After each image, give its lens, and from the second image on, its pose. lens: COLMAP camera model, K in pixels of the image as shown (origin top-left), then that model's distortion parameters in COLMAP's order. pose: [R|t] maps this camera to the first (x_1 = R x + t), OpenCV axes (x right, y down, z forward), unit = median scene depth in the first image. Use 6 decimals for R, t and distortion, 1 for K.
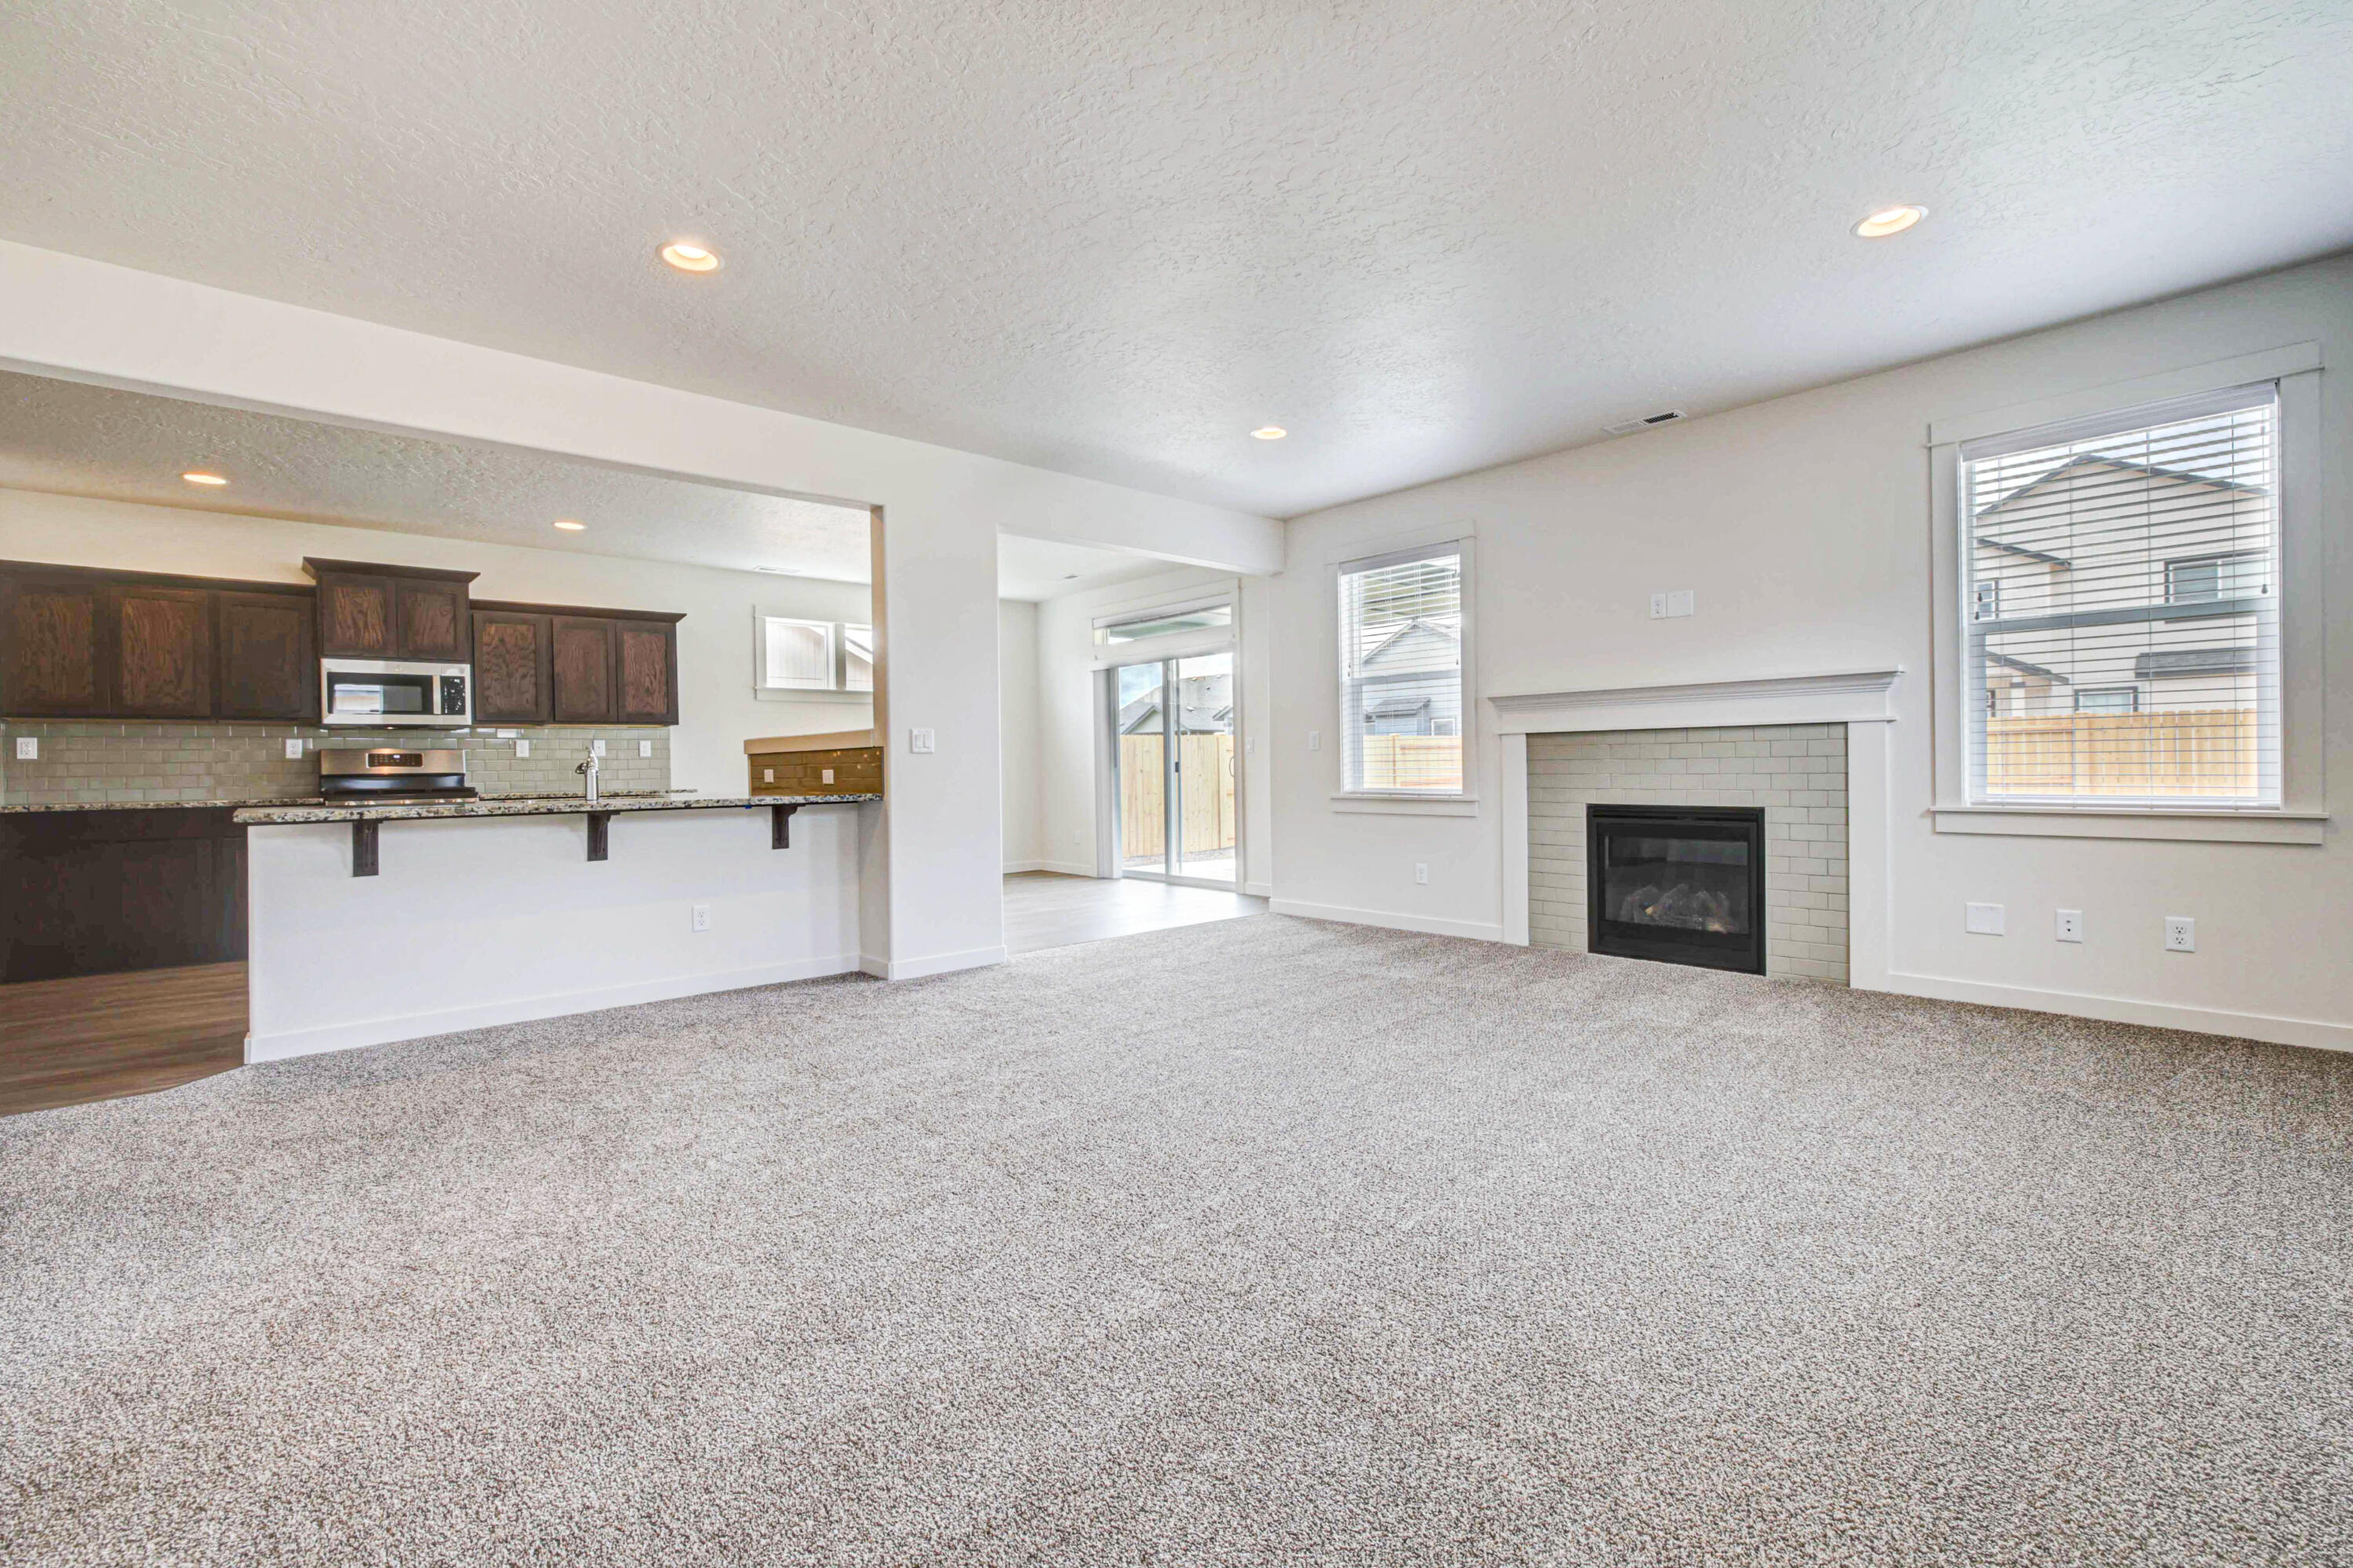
lens RADIAL K [[1003.6, 0, 1170.8], [0, 1003.6, 779.1], [0, 0, 1]] dist [-0.008991, 0.000180]
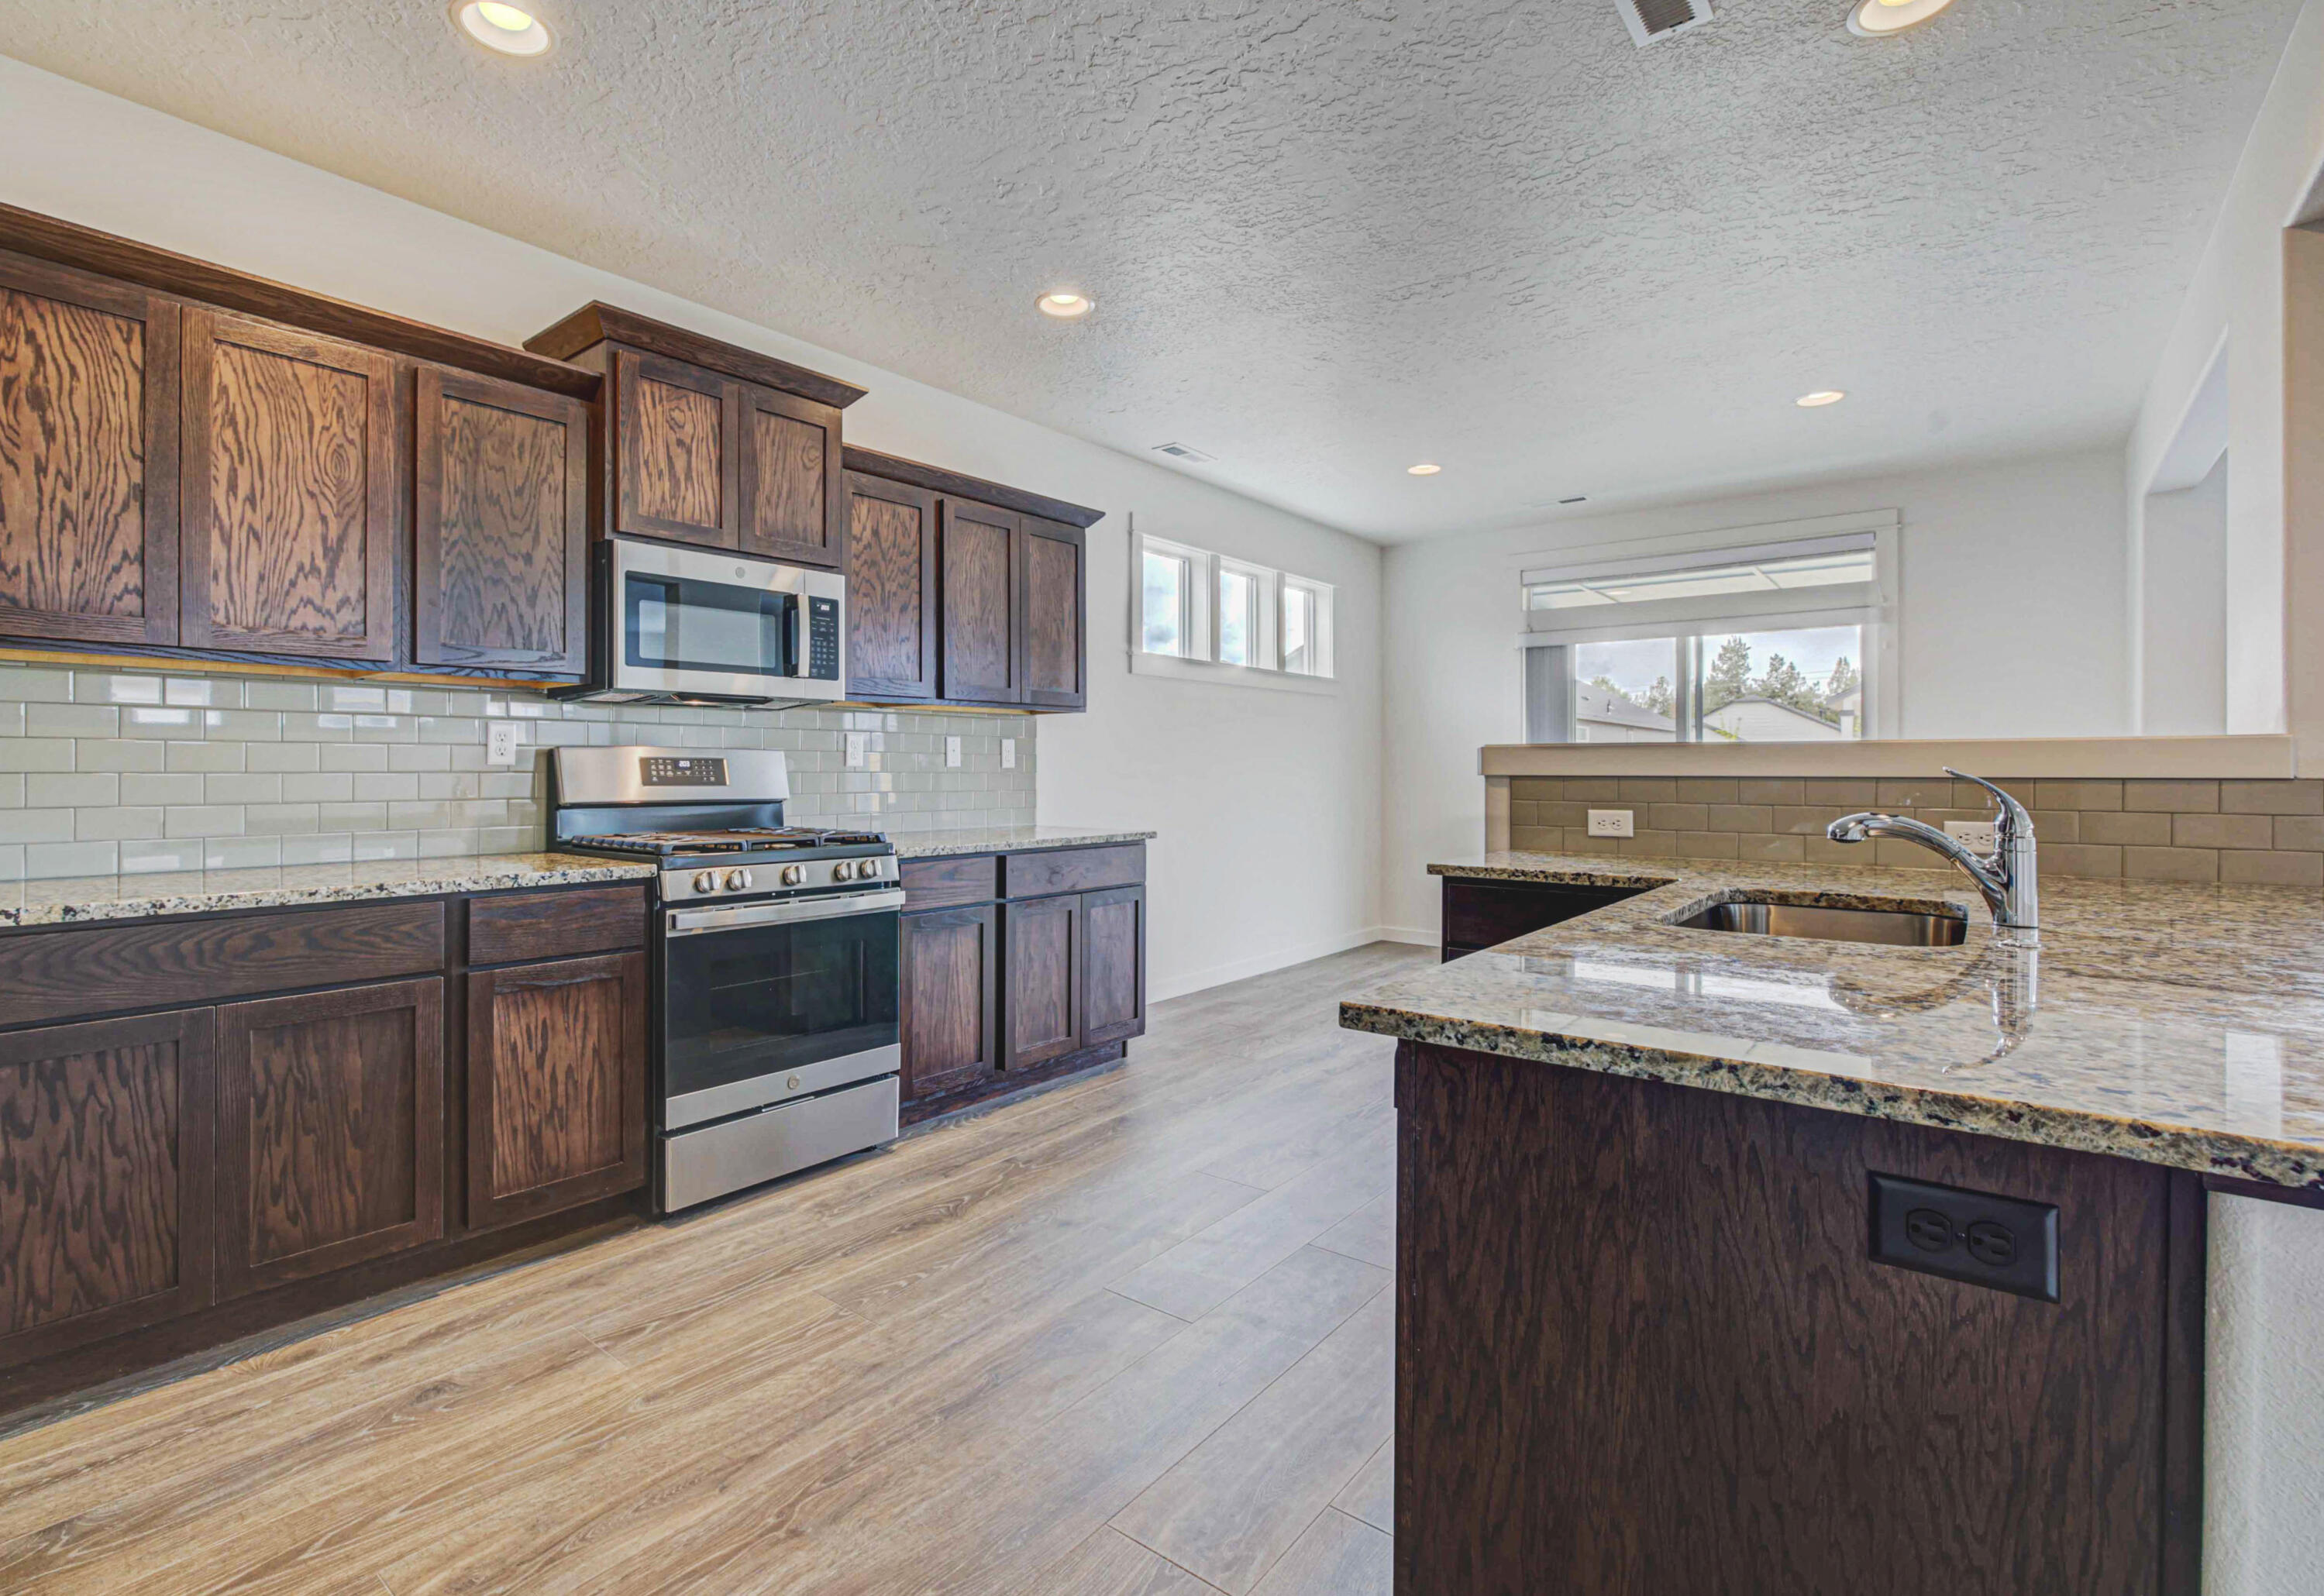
lens RADIAL K [[1070.9, 0, 1065.0], [0, 1070.9, 788.9], [0, 0, 1]] dist [-0.026211, 0.000357]
pose [[0.992344, 0.016430, 0.122404, -0.667824], [-0.016809, 0.999857, 0.002066, -0.015179], [-0.122352, -0.004107, 0.992478, 0.482451]]
